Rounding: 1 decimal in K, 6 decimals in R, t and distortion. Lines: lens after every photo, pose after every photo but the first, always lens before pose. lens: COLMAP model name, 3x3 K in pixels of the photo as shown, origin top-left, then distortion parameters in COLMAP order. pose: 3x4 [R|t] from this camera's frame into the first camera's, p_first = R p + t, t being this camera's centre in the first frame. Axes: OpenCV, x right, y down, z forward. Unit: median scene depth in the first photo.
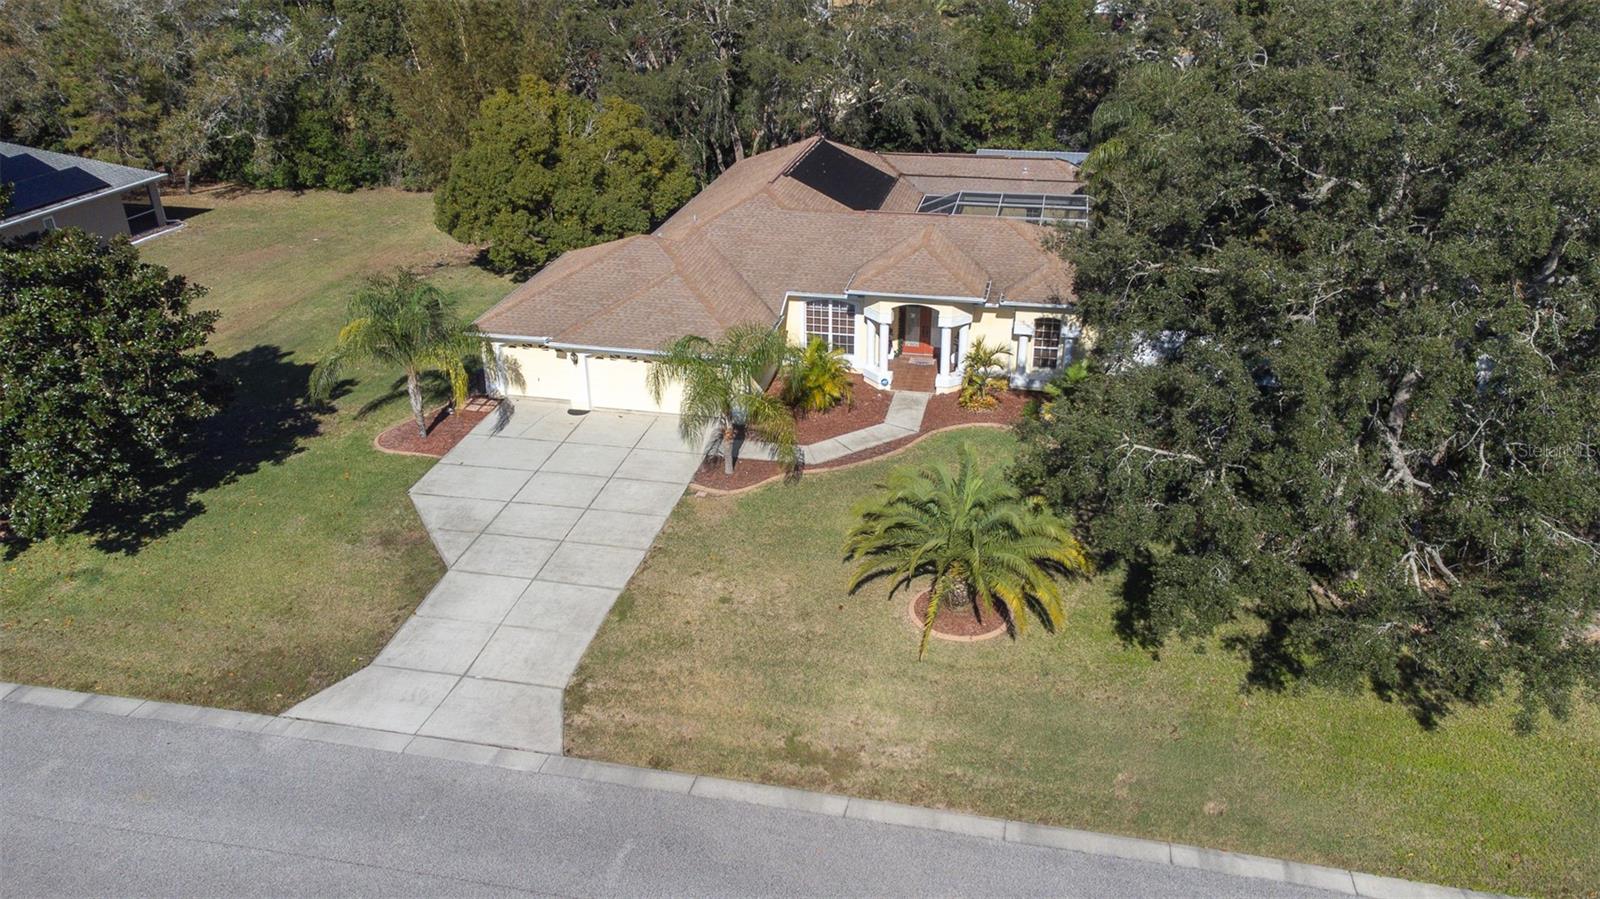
lens RADIAL K [[1203.8, 0, 798.9], [0, 1203.8, 446.9], [0, 0, 1]] dist [0.022064, 0.067200]
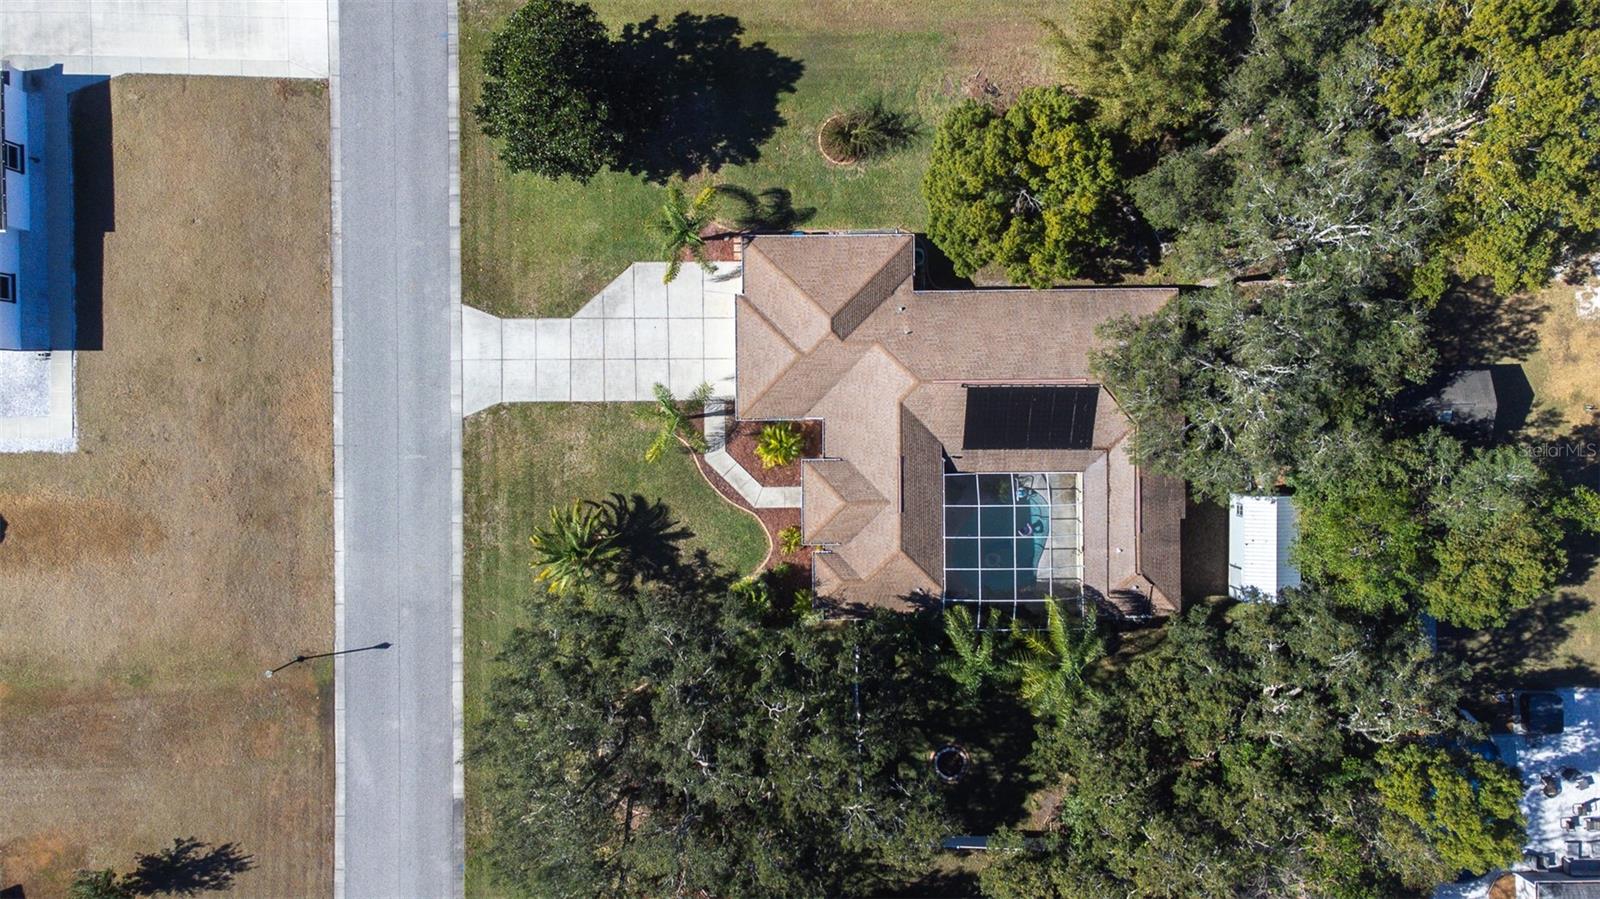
lens RADIAL K [[1214.4, 0, 788.4], [0, 1214.4, 425.9], [0, 0, 1]] dist [0.041101, 0.010737]
pose [[0.218062, 0.975636, 0.024160, -0.058075], [-0.436020, 0.075247, 0.896786, -1.827728], [0.873118, -0.206089, 0.441805, 0.292186]]
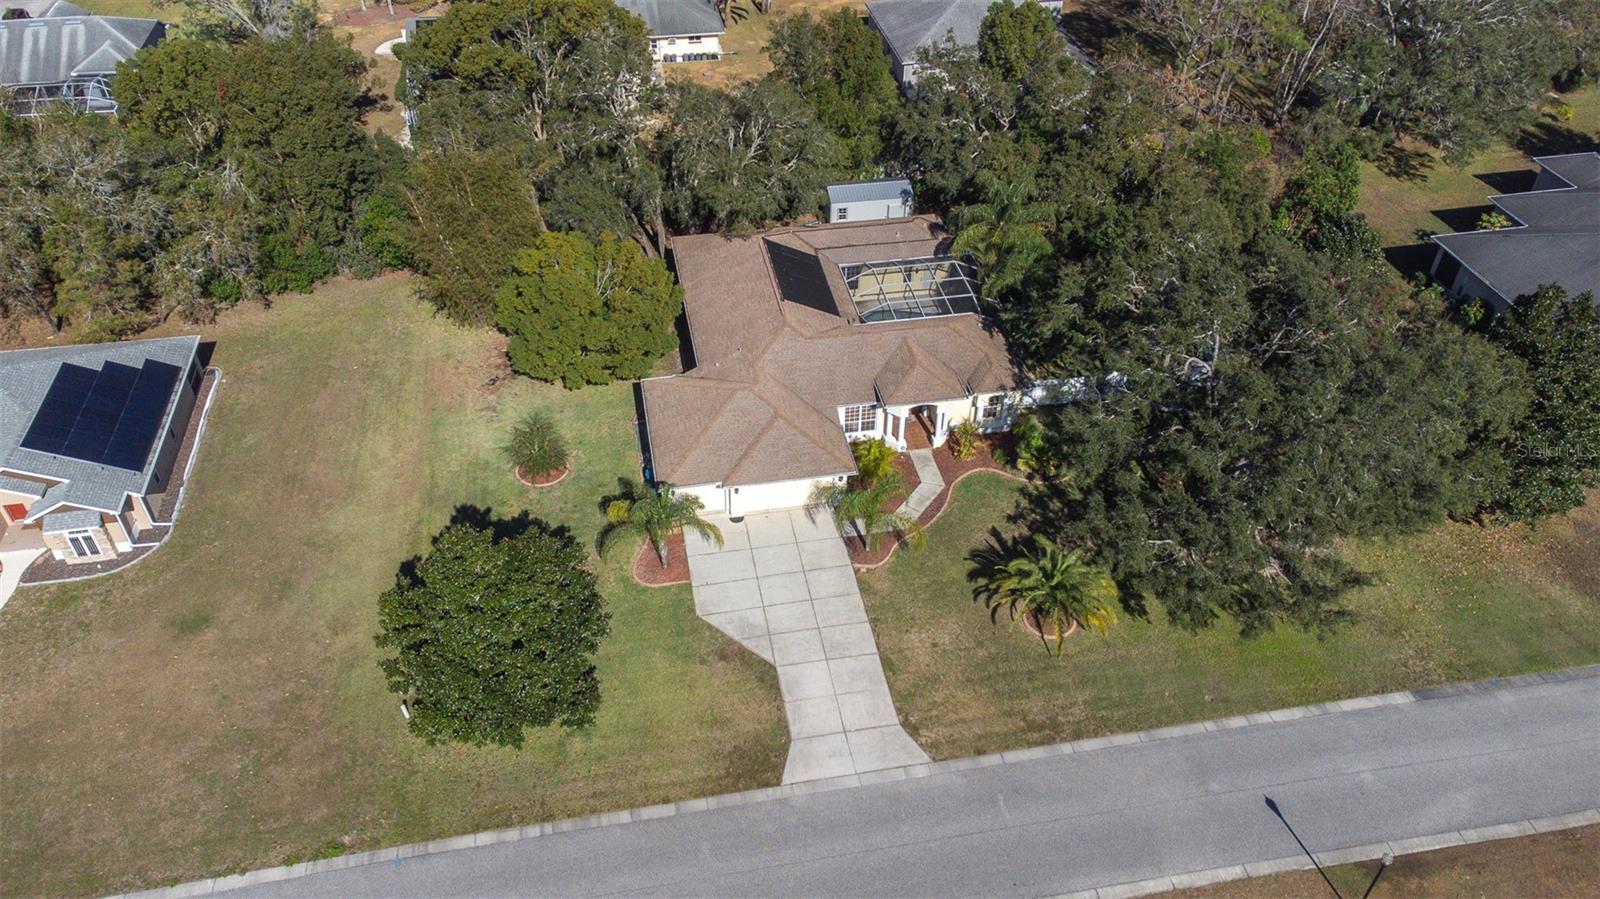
lens RADIAL K [[1203.8, 0, 805.0], [0, 1203.8, 445.2], [0, 0, 1]] dist [0.022064, 0.067200]
pose [[0.920586, -0.234172, 0.312547, -0.643732], [0.152993, 0.952568, 0.263072, -0.585669], [-0.359326, -0.194363, 0.912747, -0.484665]]
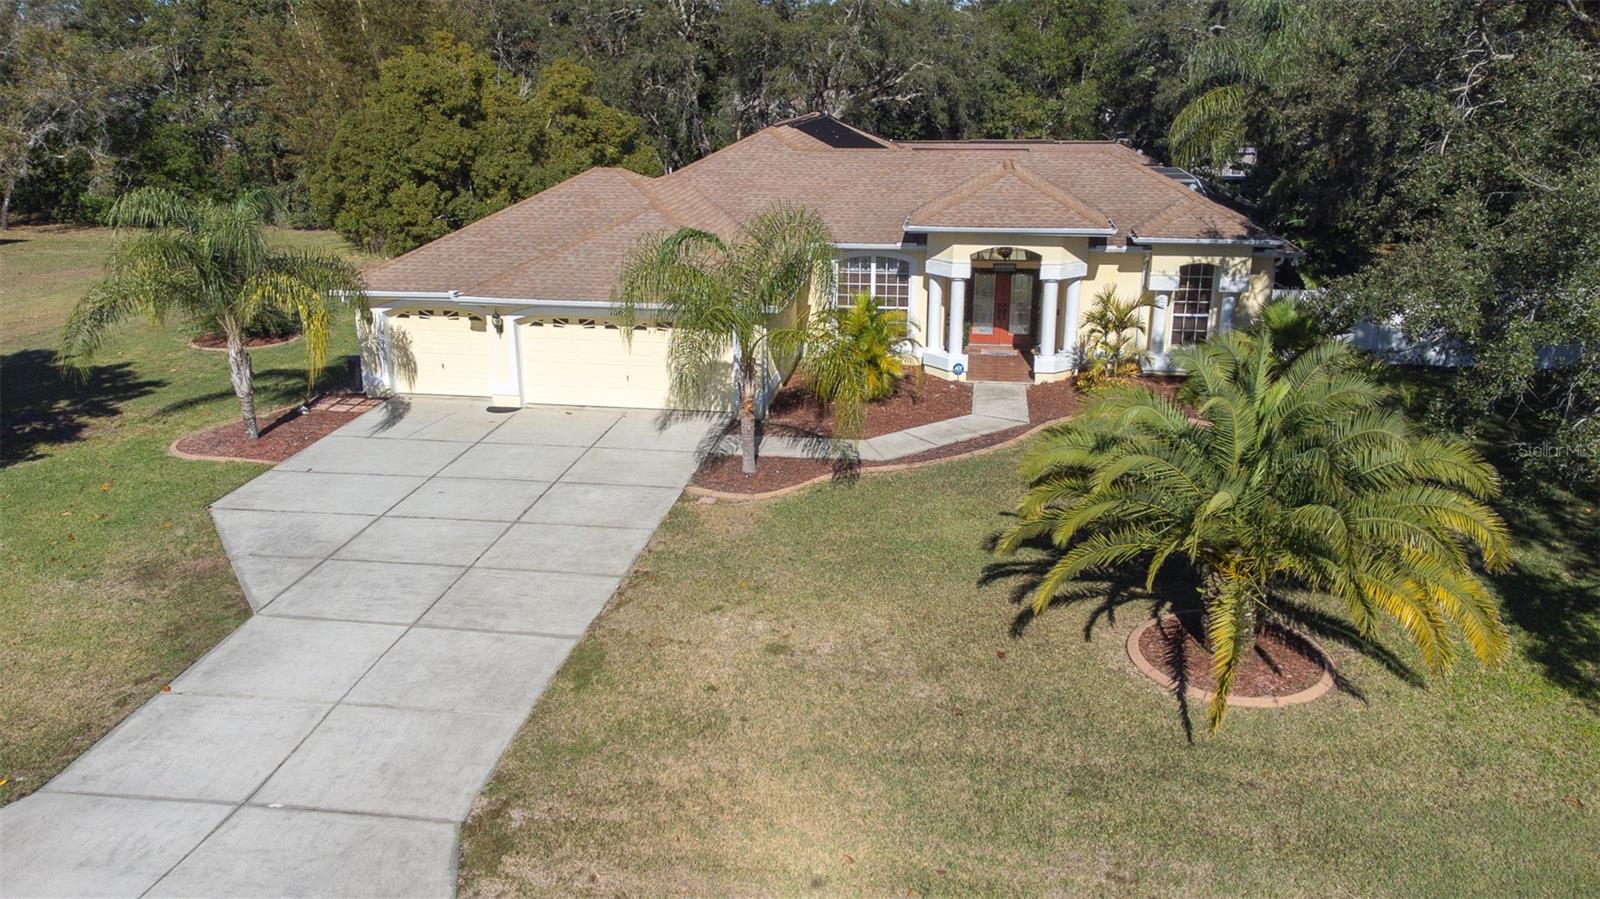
lens RADIAL K [[1203.8, 0, 793.6], [0, 1203.8, 440.7], [0, 0, 1]] dist [0.022064, 0.067200]
pose [[0.998481, -0.012836, 0.053573, -0.069306], [0.020251, 0.989907, -0.140262, 0.094567], [-0.051232, 0.141134, 0.988664, 0.395107]]
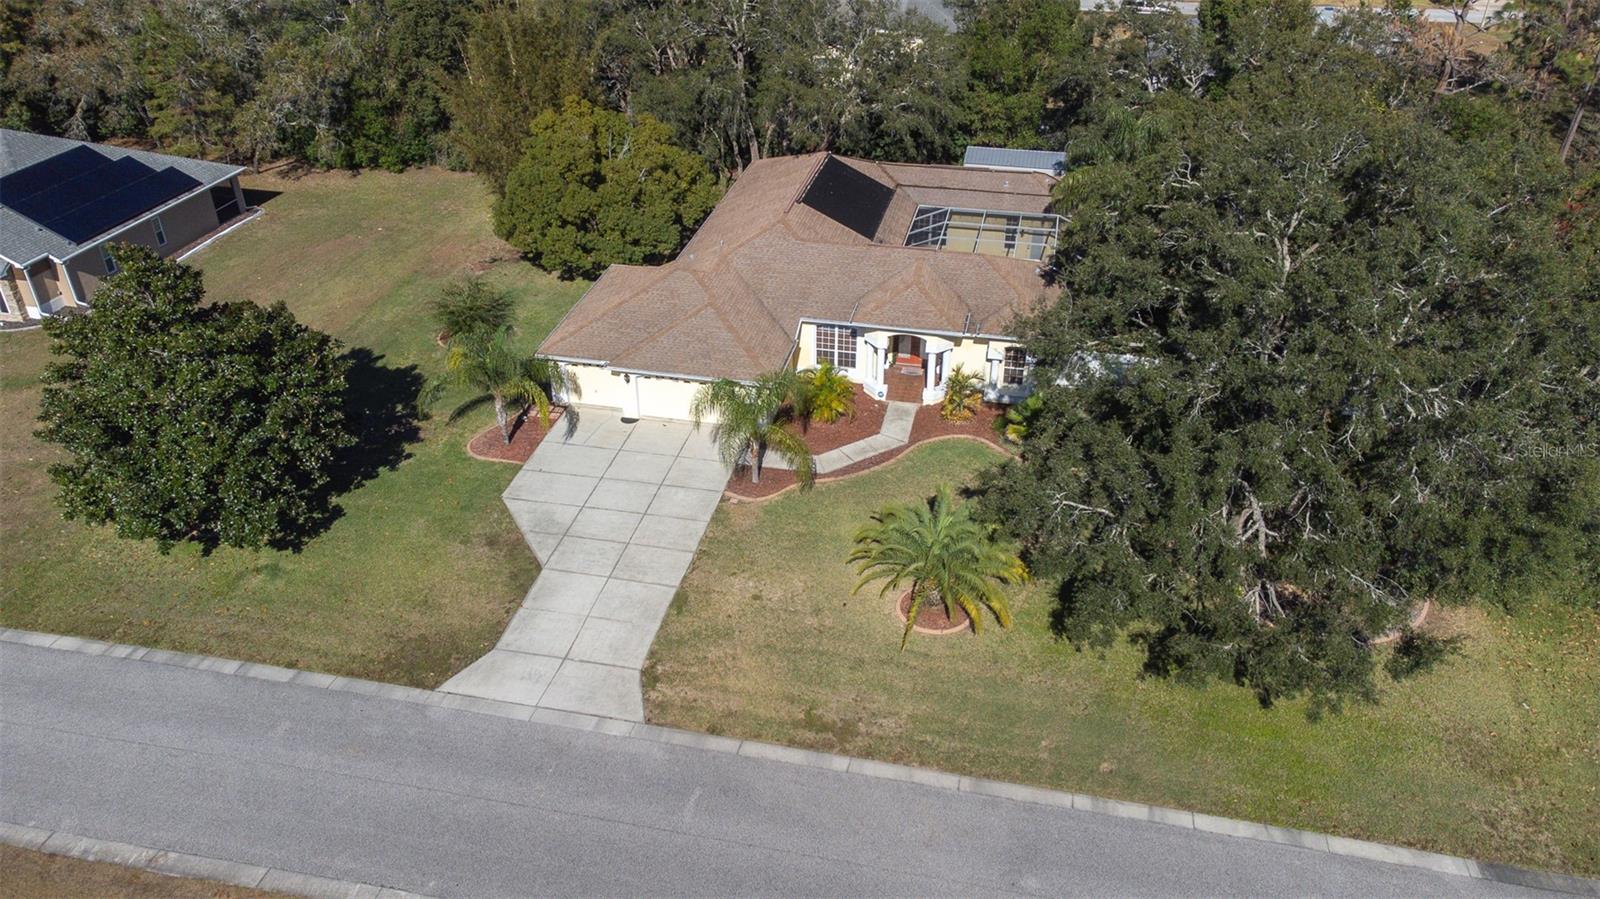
lens RADIAL K [[1203.8, 0, 799.1], [0, 1203.8, 449.0], [0, 0, 1]] dist [0.022064, 0.067200]
pose [[0.999958, 0.007840, 0.004718, -0.019098], [-0.008277, 0.994832, 0.101201, -0.142322], [-0.003901, -0.101236, 0.994855, -0.247902]]
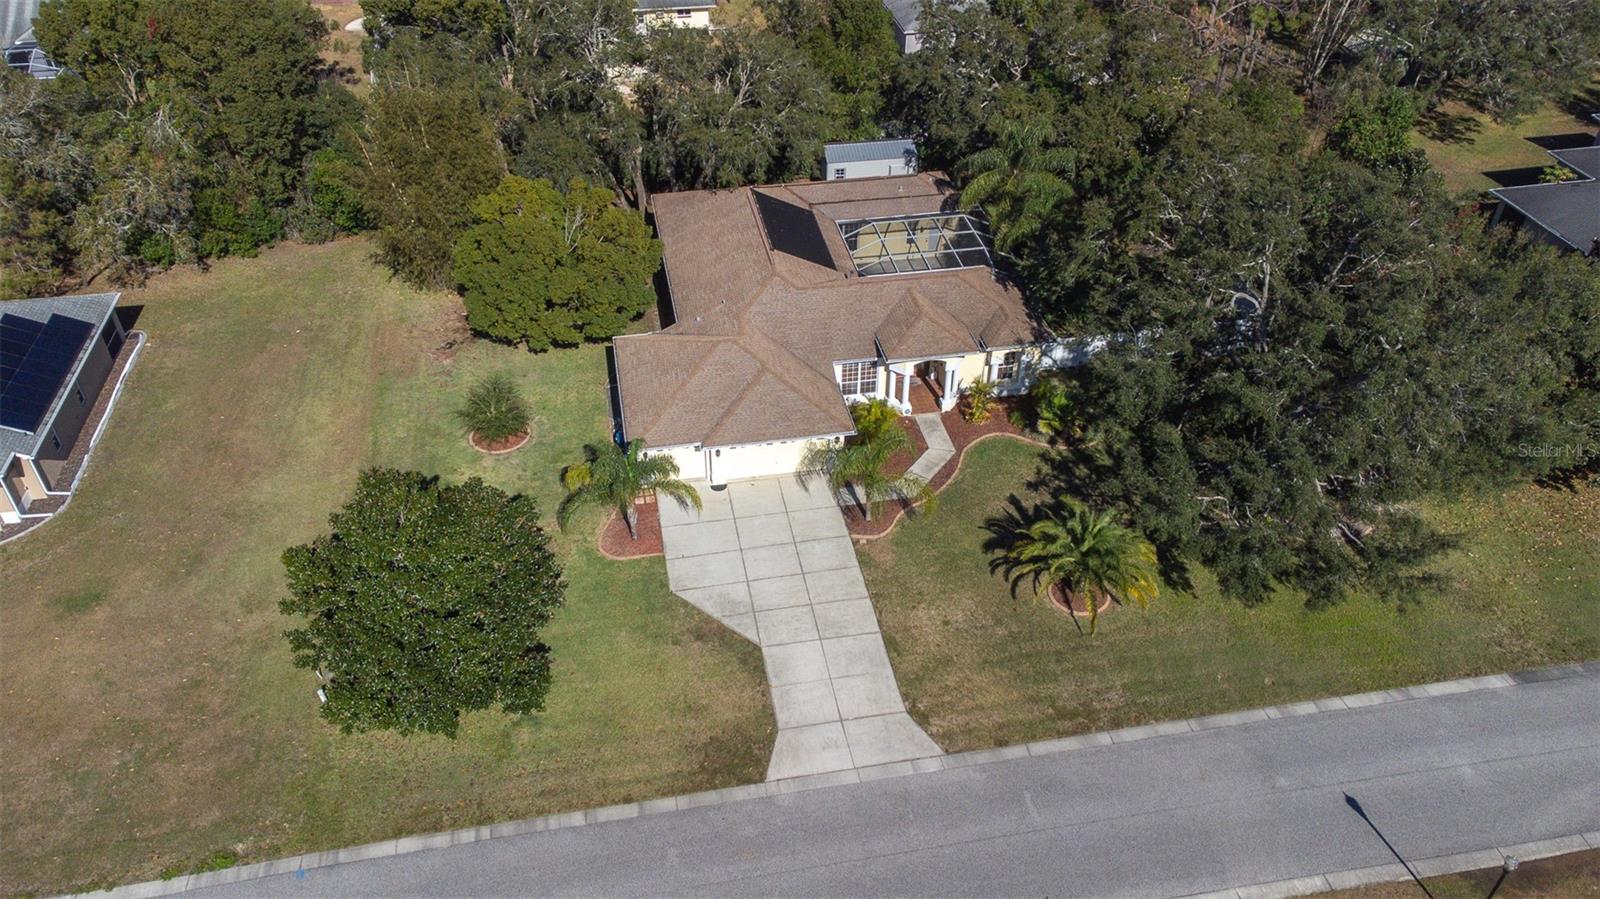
lens RADIAL K [[1203.8, 0, 805.3], [0, 1203.8, 442.6], [0, 0, 1]] dist [0.022064, 0.067200]
pose [[0.920853, -0.224994, 0.318445, -0.587473], [0.157005, 0.961543, 0.225354, -0.419952], [-0.356902, -0.157521, 0.920765, -0.315481]]
